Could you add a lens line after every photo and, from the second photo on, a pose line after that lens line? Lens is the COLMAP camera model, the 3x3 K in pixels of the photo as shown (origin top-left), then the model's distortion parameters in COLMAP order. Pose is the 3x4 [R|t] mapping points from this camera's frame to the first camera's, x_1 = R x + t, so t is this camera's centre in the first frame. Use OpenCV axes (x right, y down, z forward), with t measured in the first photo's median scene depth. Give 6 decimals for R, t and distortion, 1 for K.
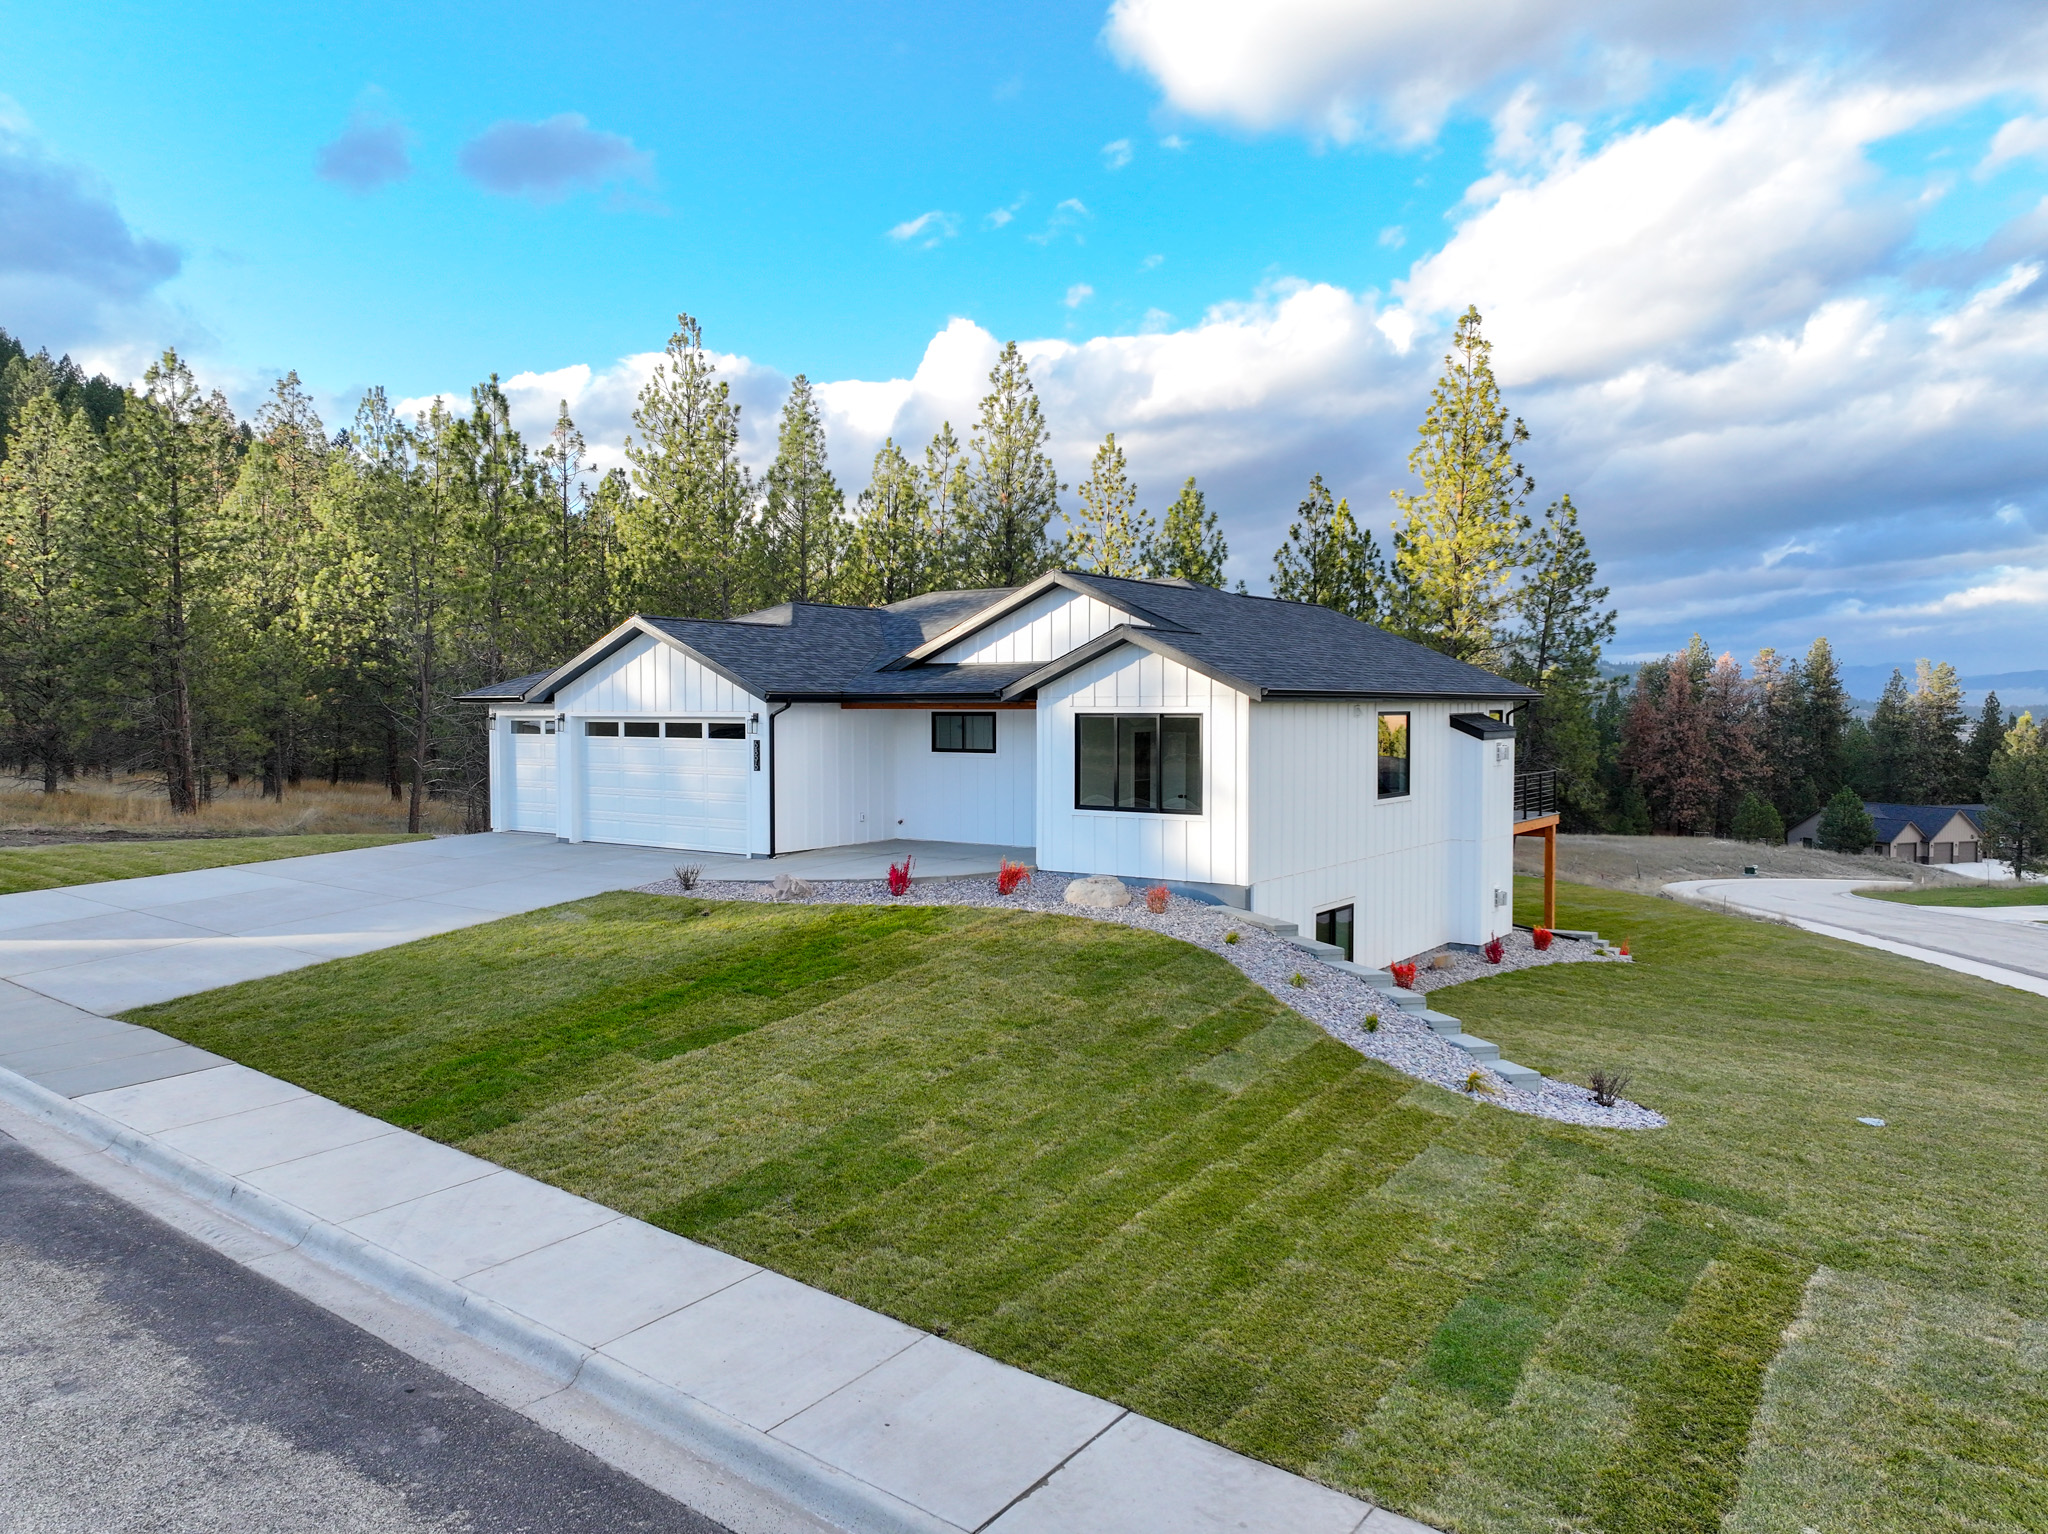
lens RADIAL K [[1410.3, 0, 1024.0], [0, 1410.3, 767.0], [0, 0, 1]] dist [-0.001829, -0.000220]
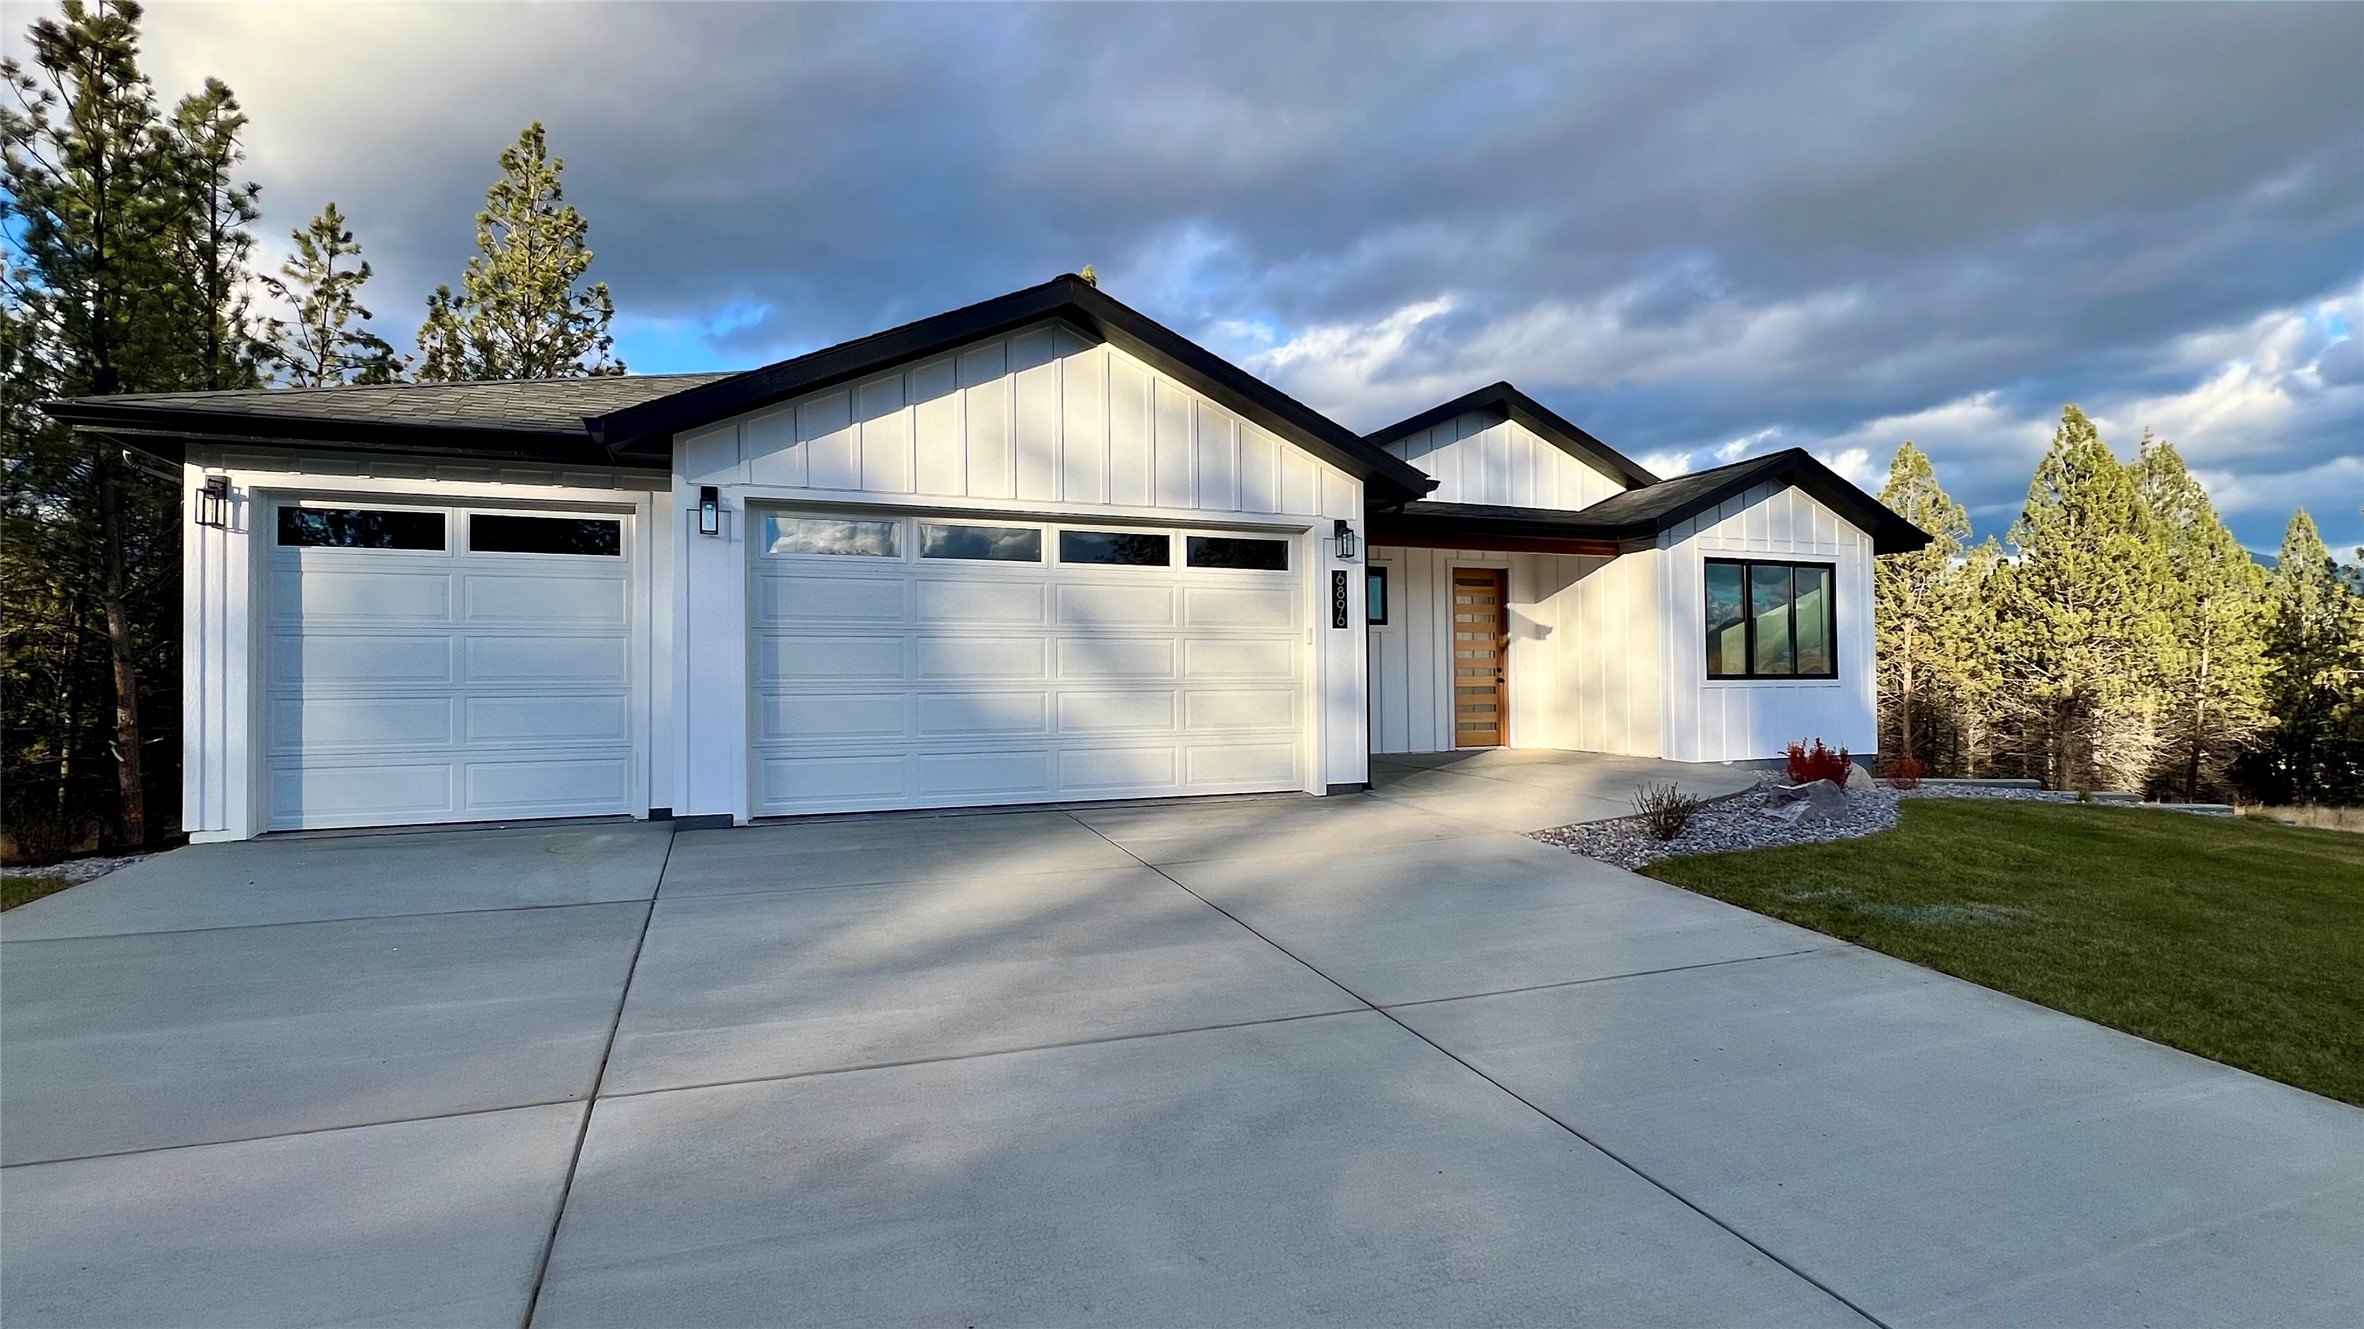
lens RADIAL K [[1097.8, 0, 1182.0], [0, 1097.8, 664.5], [0, 0, 1]] dist [0.001994, -0.000052]
pose [[0.541729, 0.013925, 0.840438, -0.556302], [0.046774, 0.997814, -0.046682, 0.032173], [-0.839251, 0.064600, 0.539893, 0.811504]]
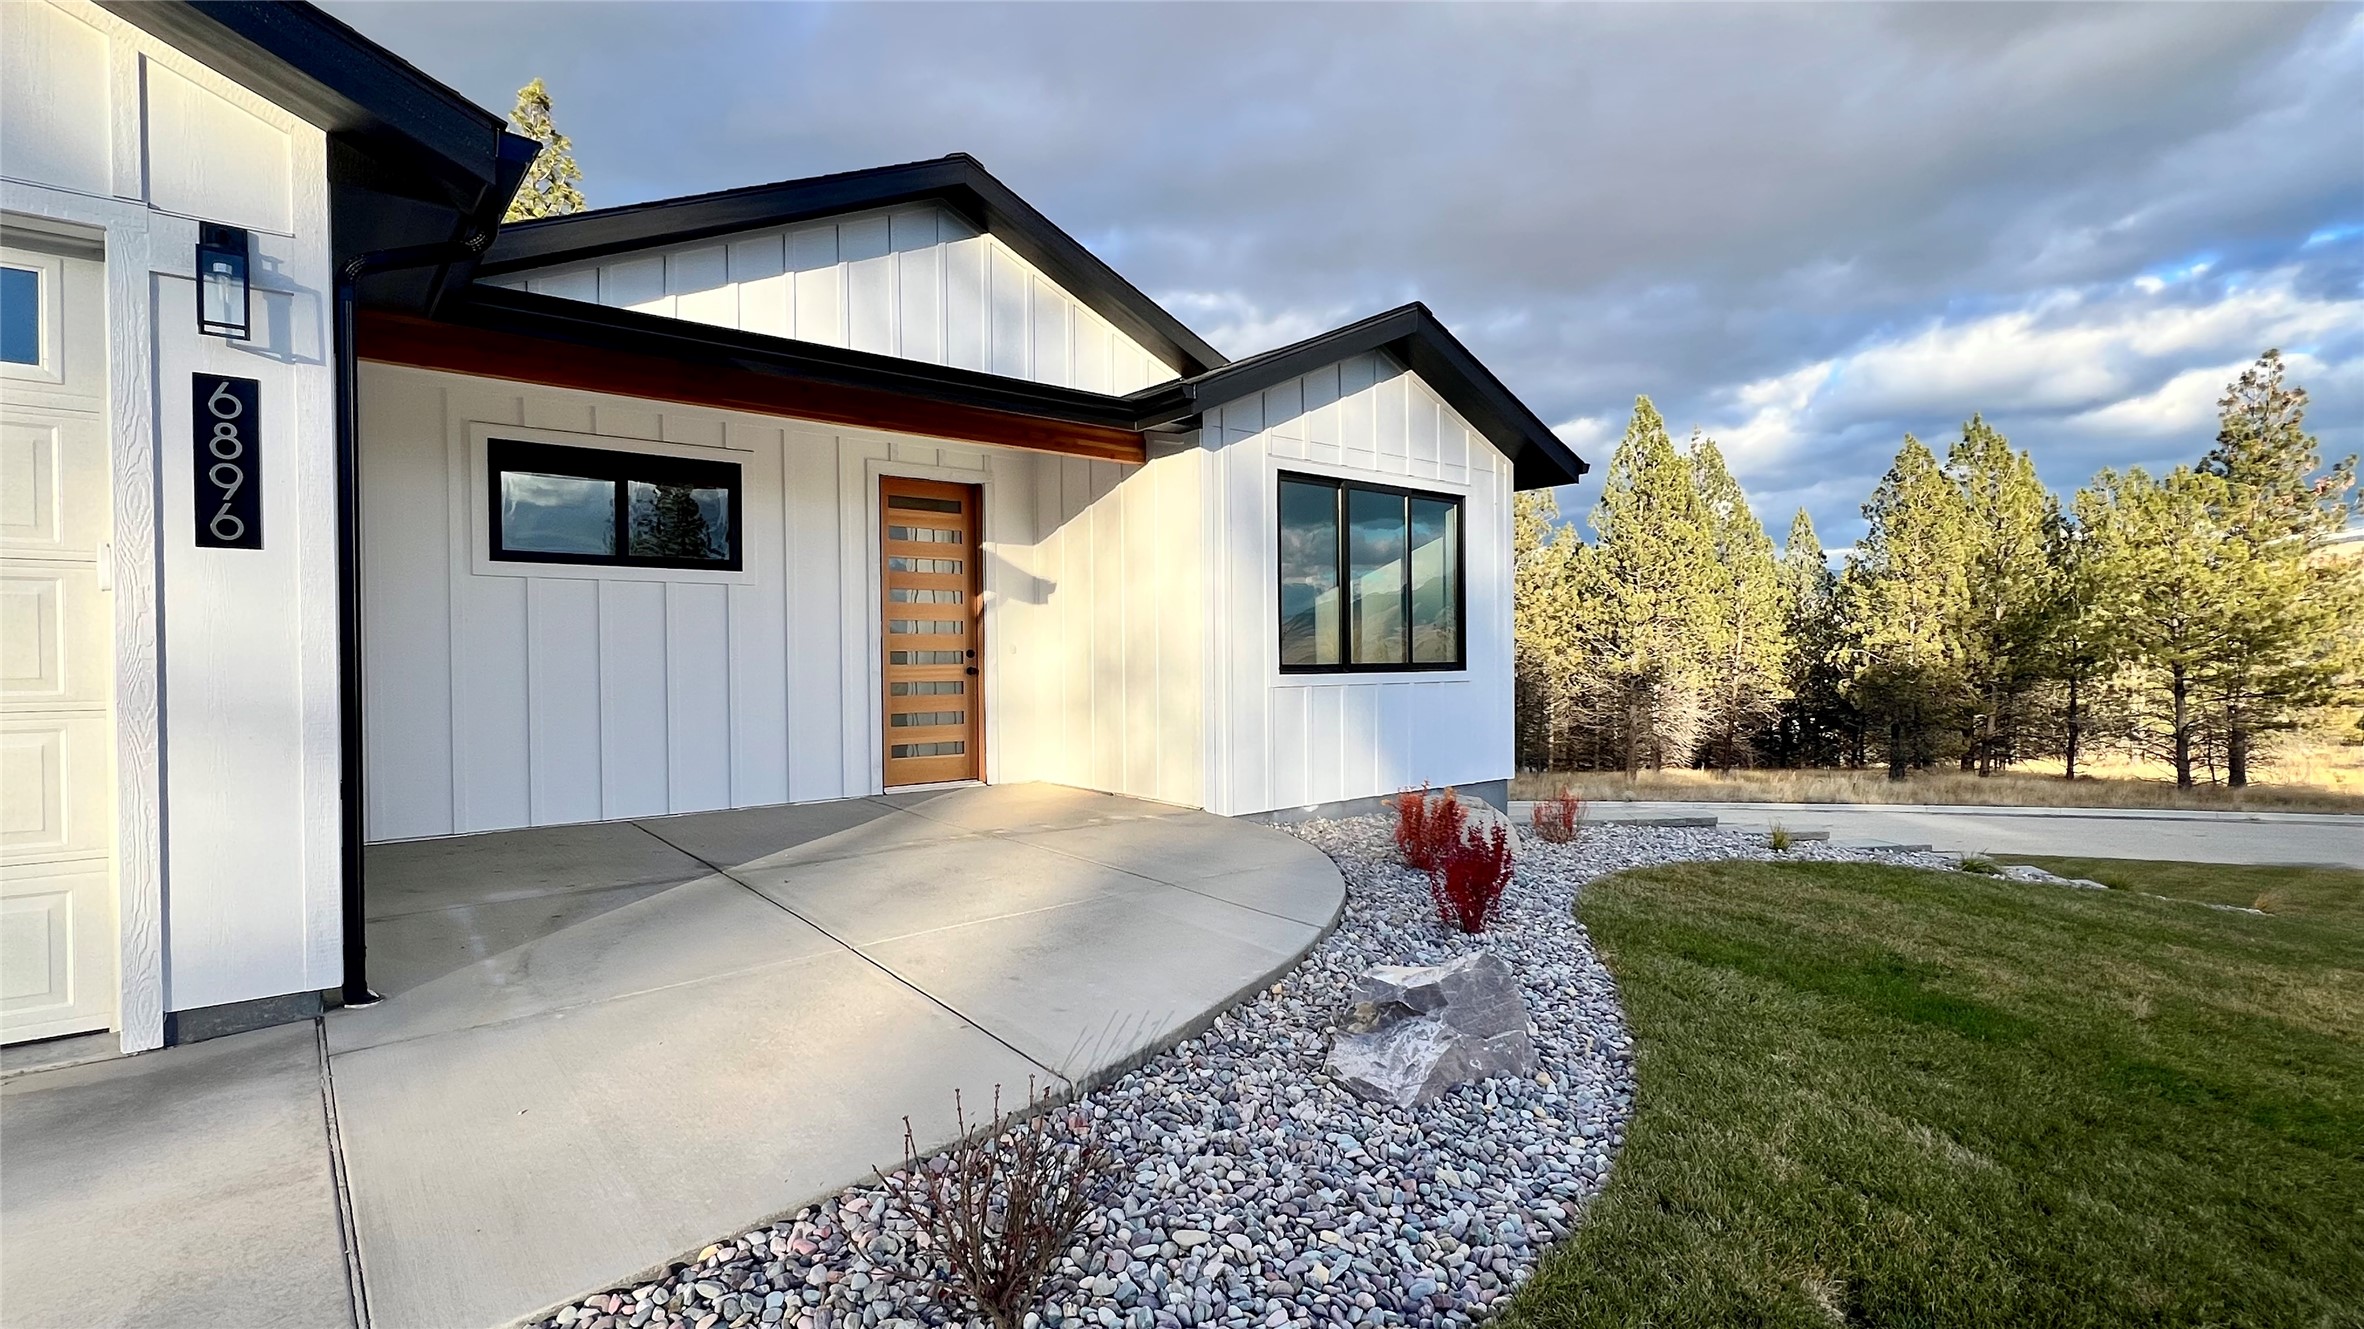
lens RADIAL K [[1097.8, 0, 1182.0], [0, 1097.8, 664.5], [0, 0, 1]] dist [0.001994, -0.000052]
pose [[0.260653, -0.008368, 0.965396, -0.287366], [0.049840, 0.998746, -0.004800, 0.024068], [-0.964145, 0.049367, 0.260743, 0.829728]]
